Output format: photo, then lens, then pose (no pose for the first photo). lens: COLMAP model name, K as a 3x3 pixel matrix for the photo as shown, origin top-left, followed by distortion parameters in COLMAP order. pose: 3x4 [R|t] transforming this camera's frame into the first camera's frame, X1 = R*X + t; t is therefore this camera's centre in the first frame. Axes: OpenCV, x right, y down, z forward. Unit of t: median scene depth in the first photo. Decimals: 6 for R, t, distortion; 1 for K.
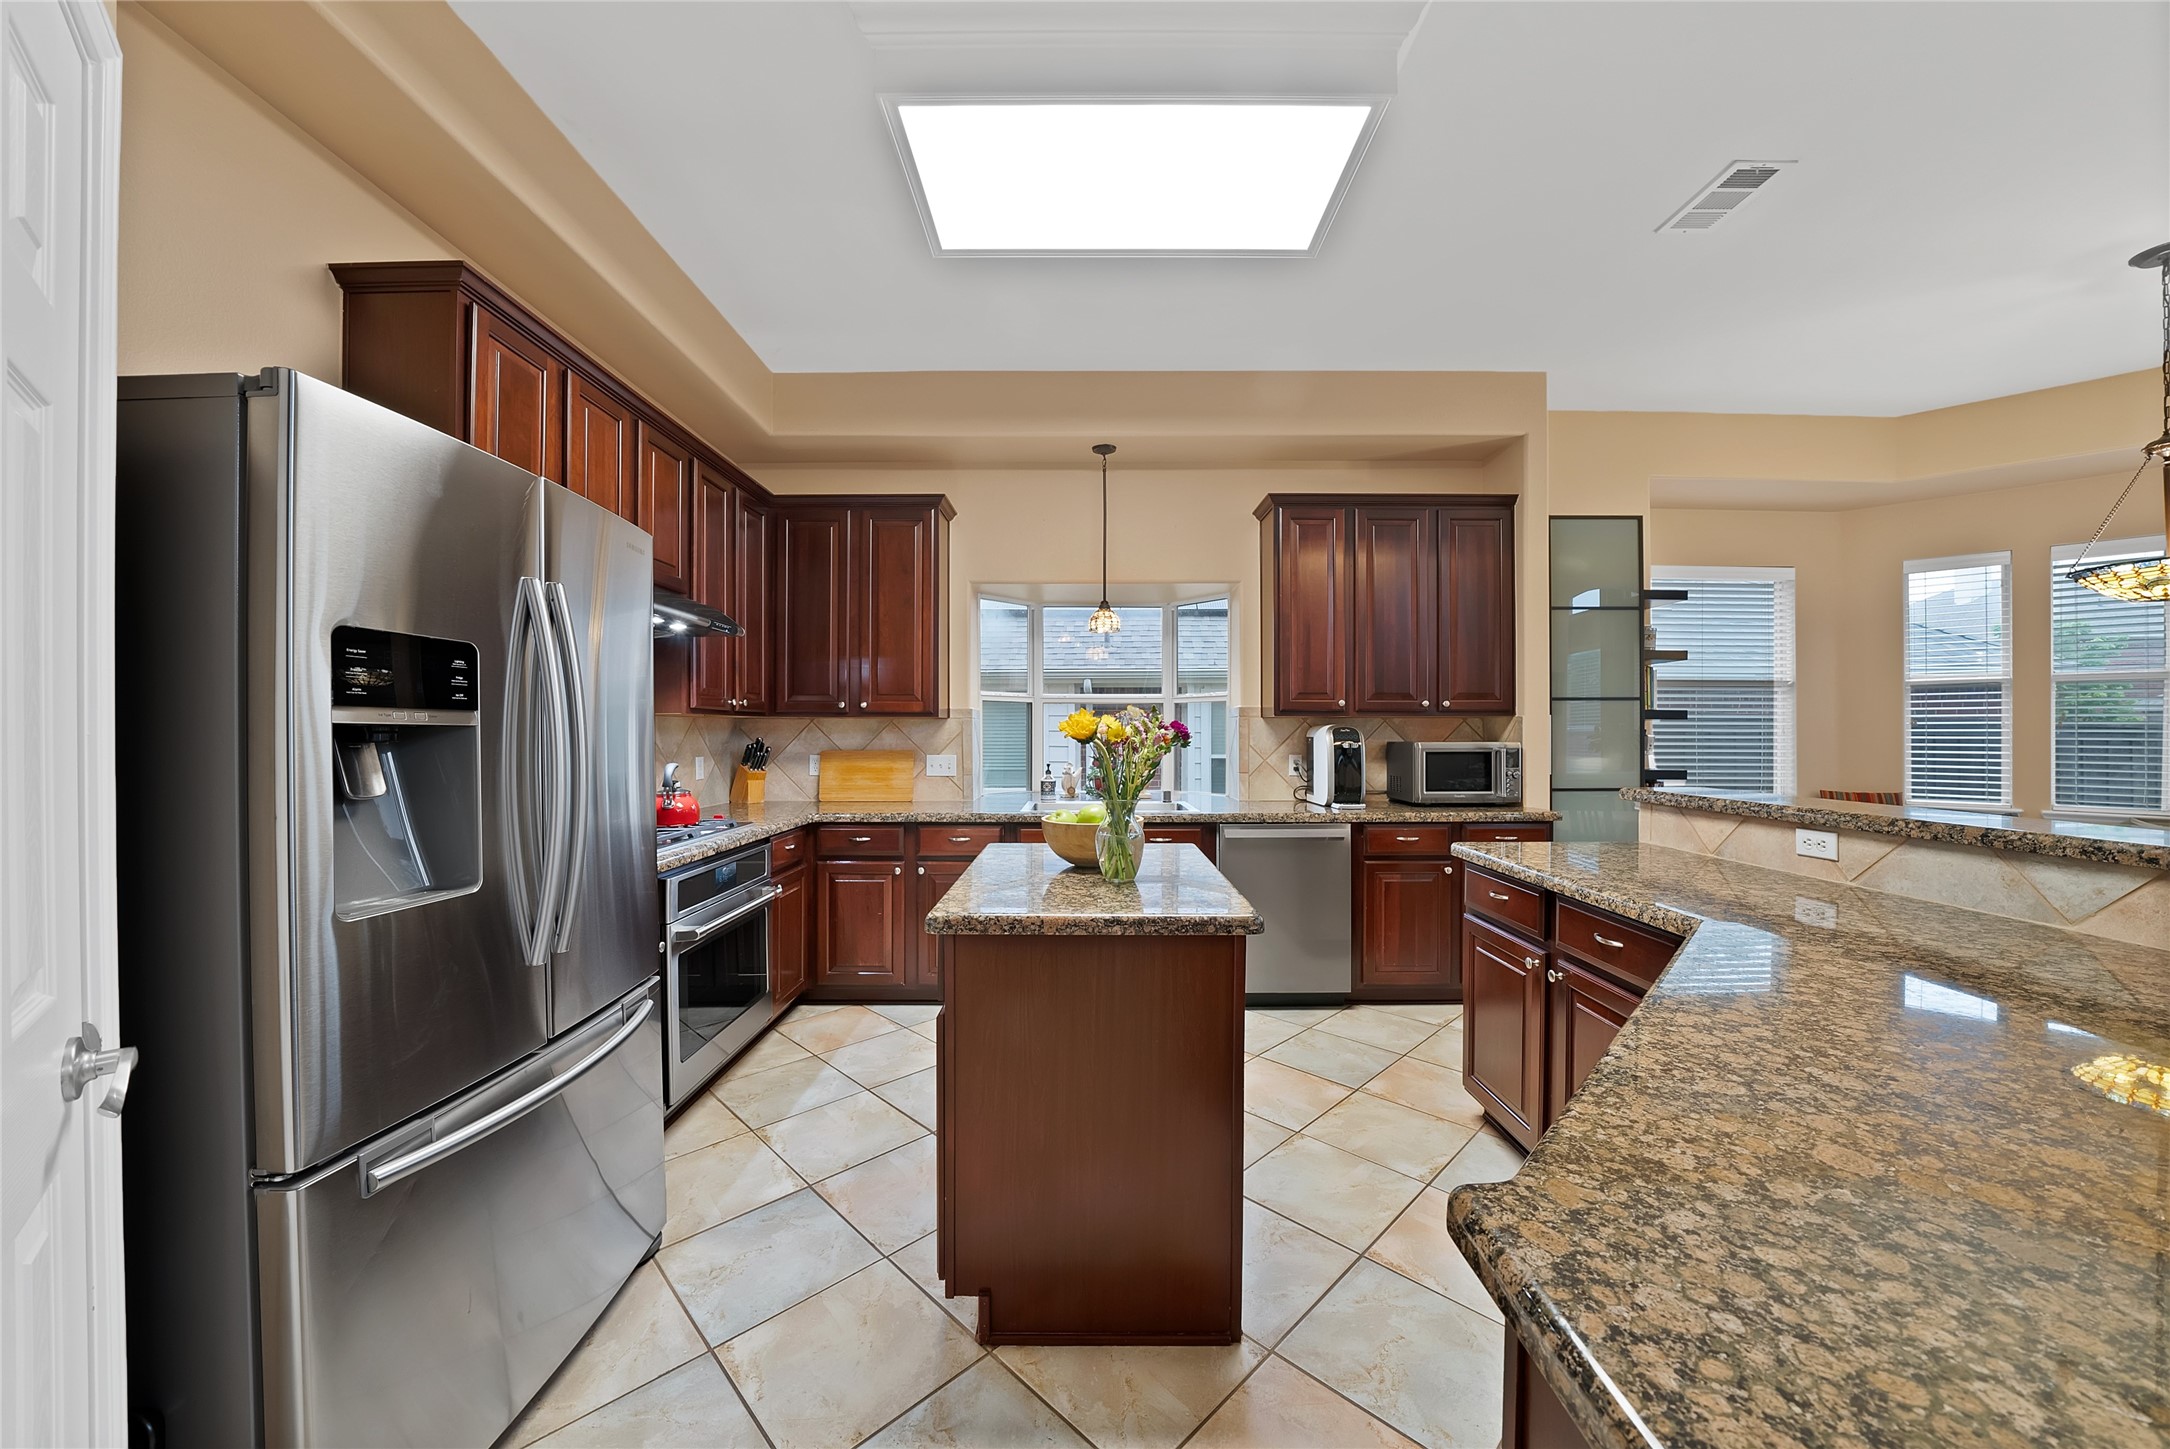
lens RADIAL K [[772.3, 0, 1061.8], [0, 772.3, 728.3], [0, 0, 1]] dist [-0.018151, 0.000437]
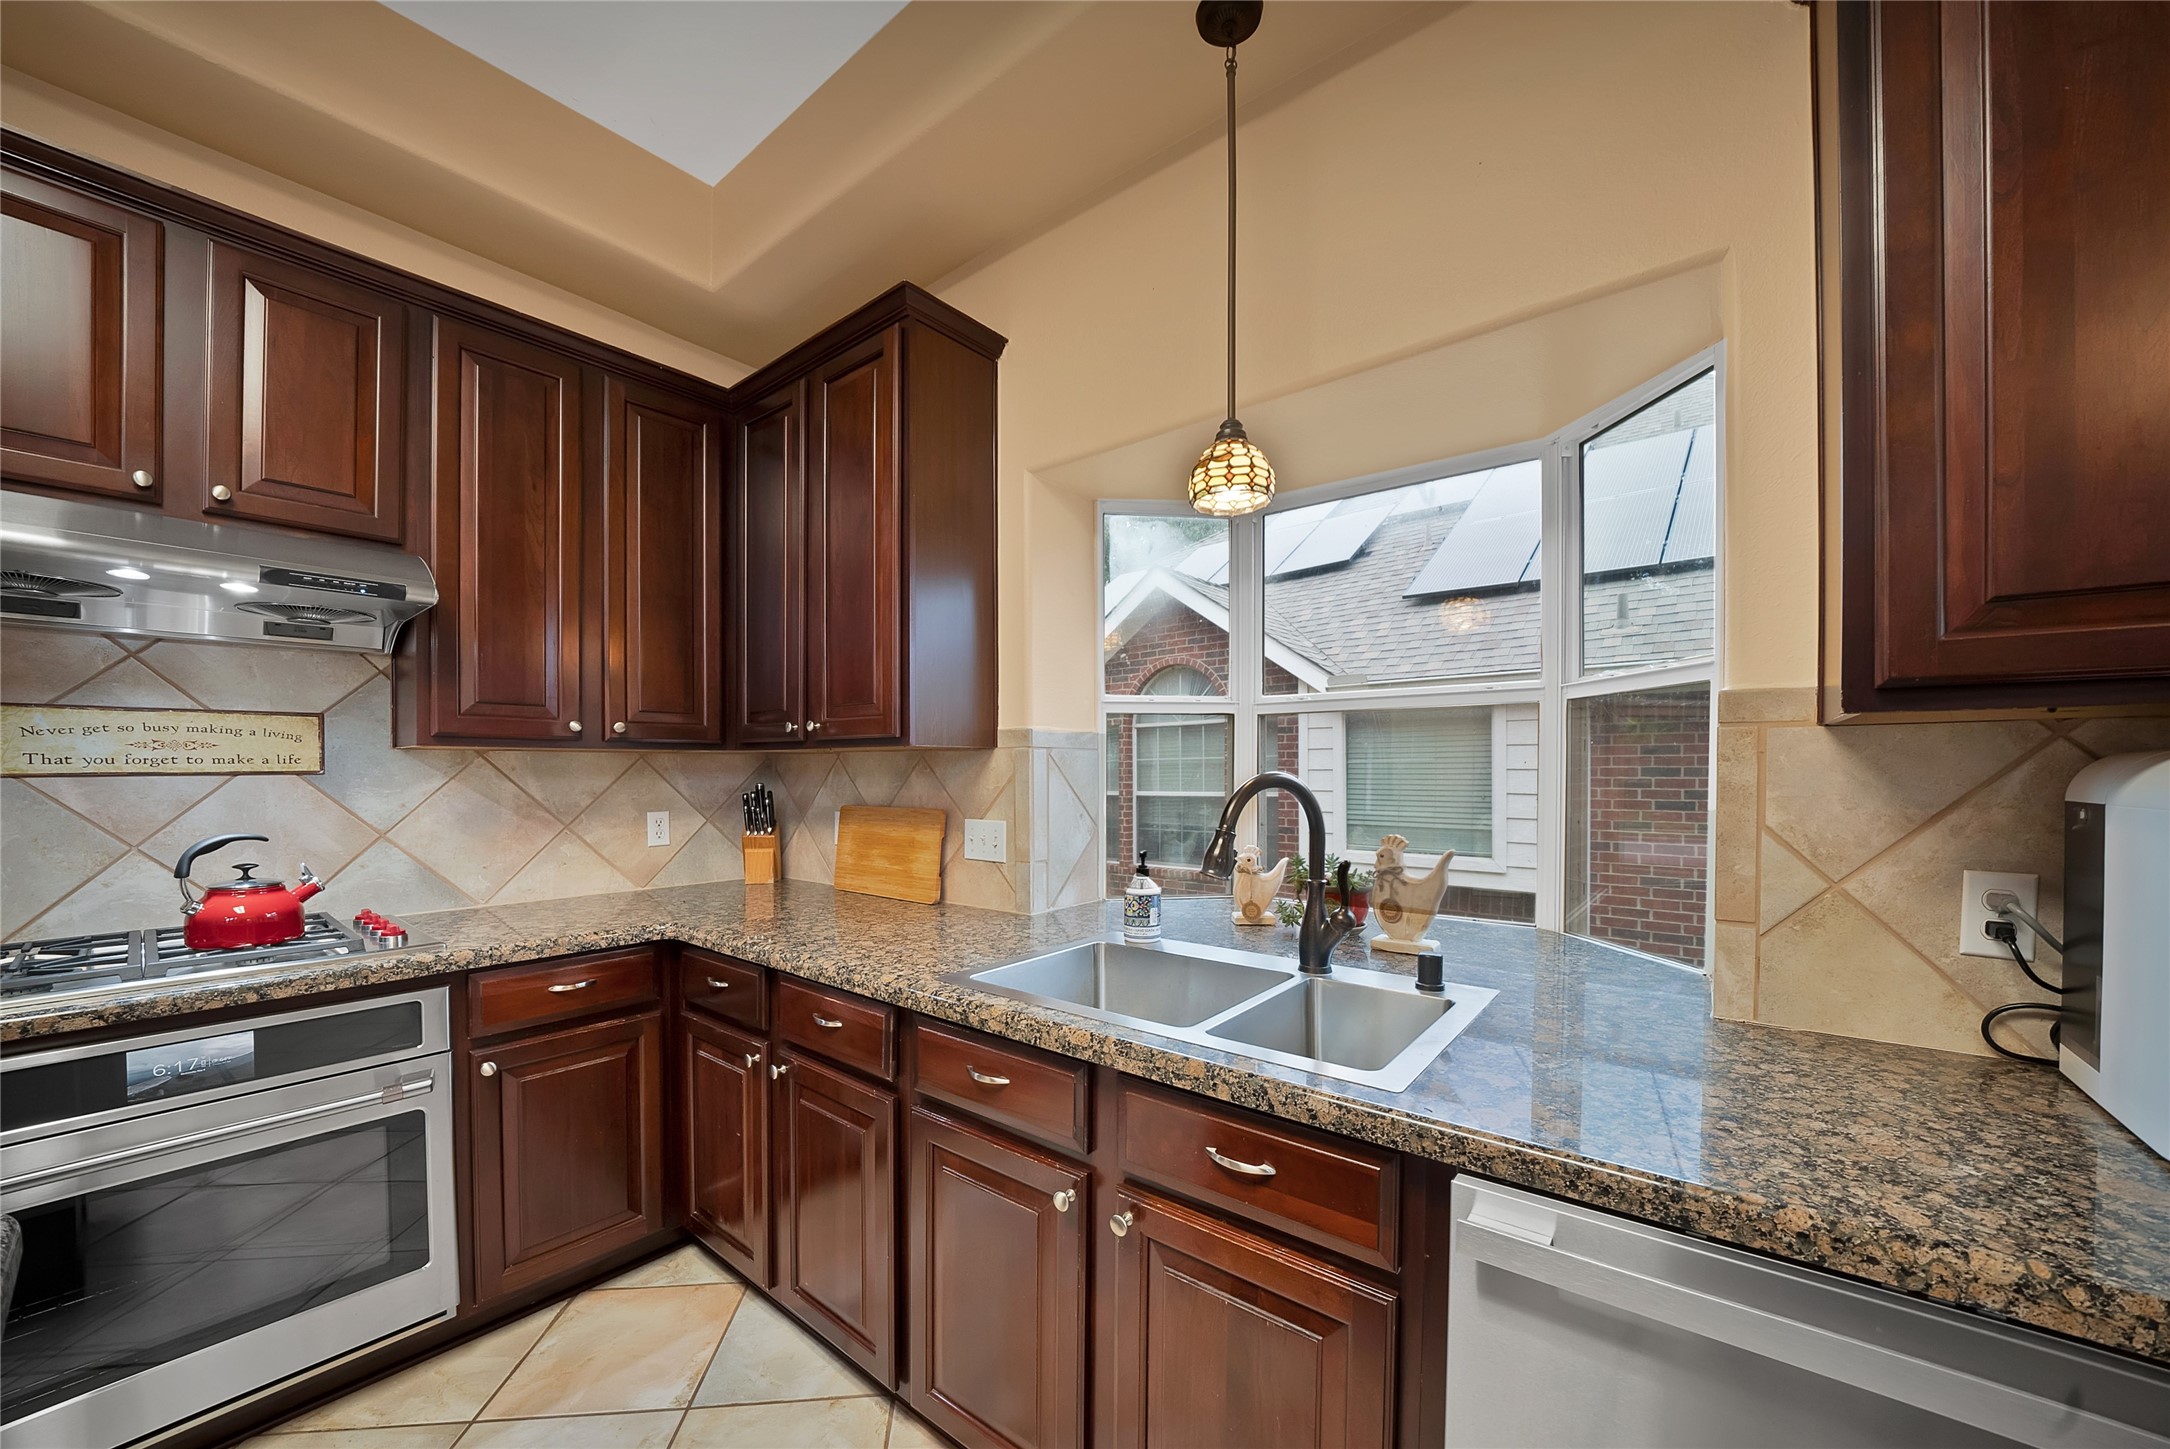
lens RADIAL K [[772.3, 0, 1116.2], [0, 772.3, 783.2], [0, 0, 1]] dist [-0.018151, 0.000437]
pose [[0.796257, 0.008309, -0.604901, 0.243654], [0.002069, 0.999862, 0.016458, 0.001905], [0.604955, -0.014356, 0.796130, 0.695132]]
